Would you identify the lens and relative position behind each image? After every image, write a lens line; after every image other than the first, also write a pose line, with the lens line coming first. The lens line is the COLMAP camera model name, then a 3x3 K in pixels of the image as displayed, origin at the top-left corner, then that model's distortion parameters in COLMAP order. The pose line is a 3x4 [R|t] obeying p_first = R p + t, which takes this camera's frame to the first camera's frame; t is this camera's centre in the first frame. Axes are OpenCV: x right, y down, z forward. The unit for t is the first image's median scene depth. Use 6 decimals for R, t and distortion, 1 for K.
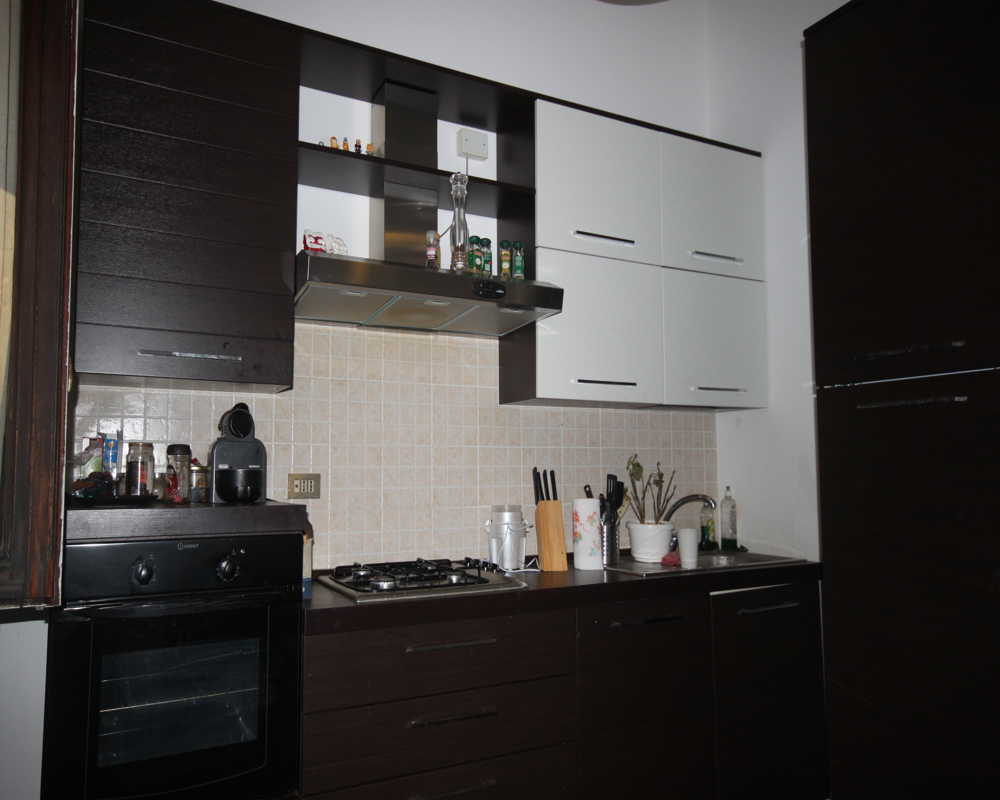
lens RADIAL K [[743.9, 0, 490.3], [0, 743.9, 397.2], [0, 0, 1]] dist [-0.003519, 0.028354]
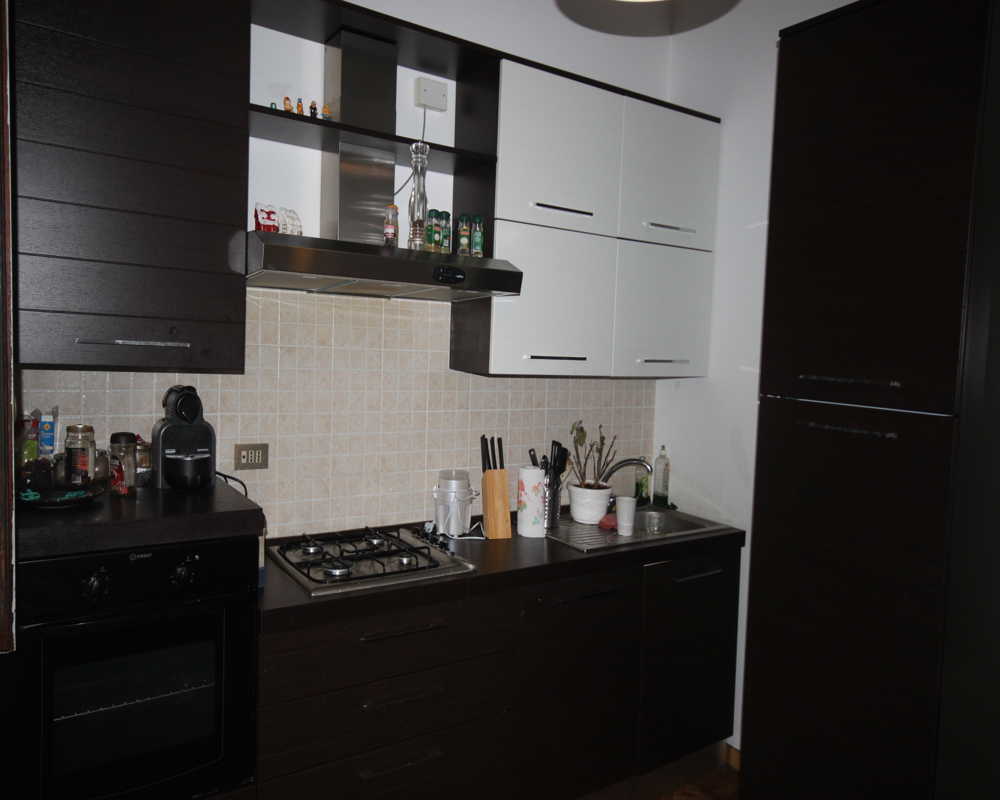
lens RADIAL K [[743.9, 0, 499.8], [0, 743.9, 377.2], [0, 0, 1]] dist [-0.003519, 0.028354]
pose [[0.993415, 0.032279, 0.109929, -0.033482], [-0.046558, 0.990431, 0.129915, -0.122974], [-0.104683, -0.134178, 0.985412, 0.006365]]
